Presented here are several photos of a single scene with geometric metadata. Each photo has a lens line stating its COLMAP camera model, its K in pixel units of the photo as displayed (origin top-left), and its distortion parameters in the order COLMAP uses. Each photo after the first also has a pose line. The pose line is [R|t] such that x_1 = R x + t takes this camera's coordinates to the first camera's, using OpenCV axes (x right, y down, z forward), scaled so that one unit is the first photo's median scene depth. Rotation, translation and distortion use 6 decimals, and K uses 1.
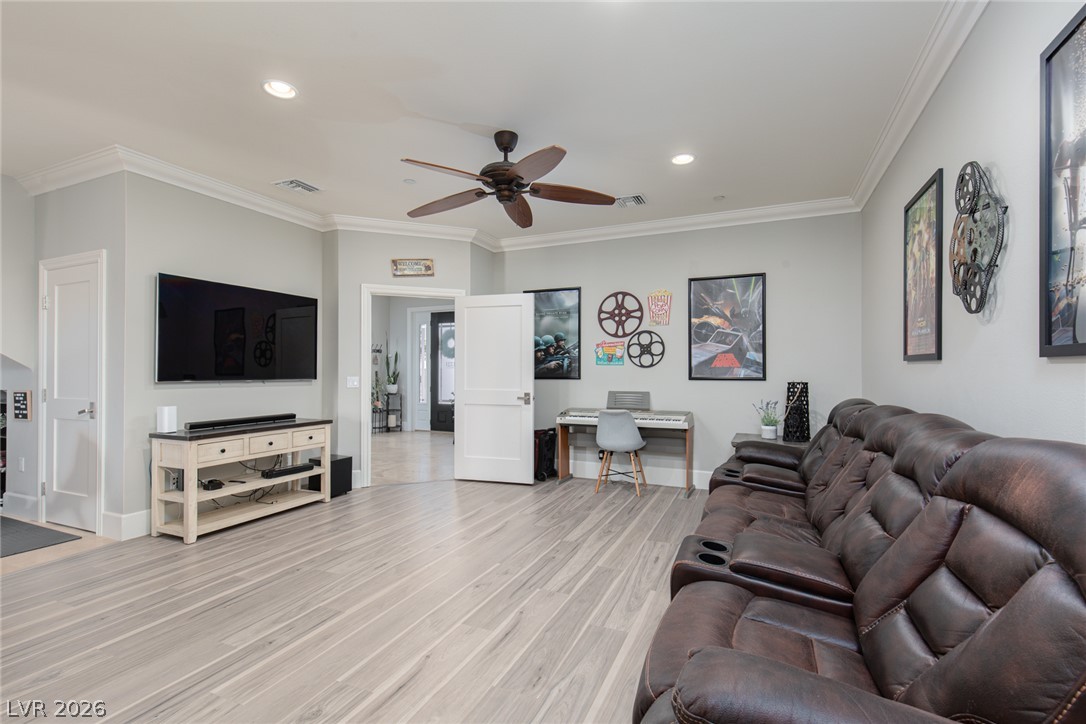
lens RADIAL K [[494.4, 0, 546.3], [0, 494.4, 366.4], [0, 0, 1]] dist [-0.000291, -0.000630]
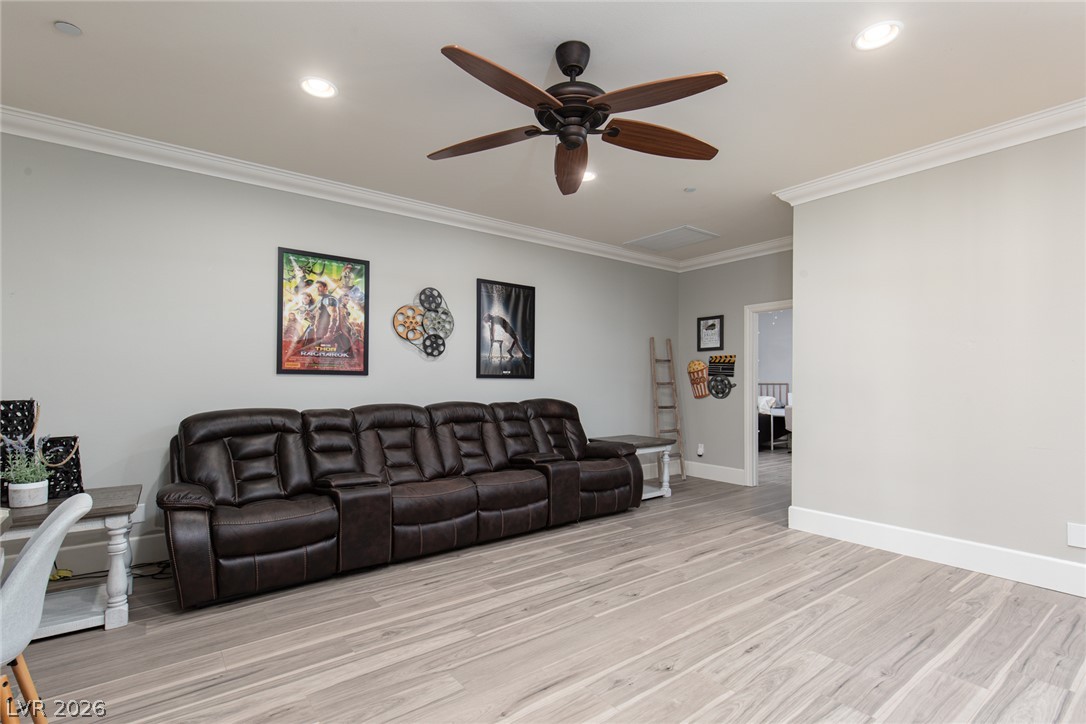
lens RADIAL K [[494.4, 0, 538.6], [0, 494.4, 369.8], [0, 0, 1]] dist [-0.000291, -0.000630]
pose [[-0.861242, 0.012490, 0.508042, -0.503075], [-0.006265, 0.999361, -0.035189, 0.034576], [-0.508157, -0.033489, -0.860613, 2.053726]]
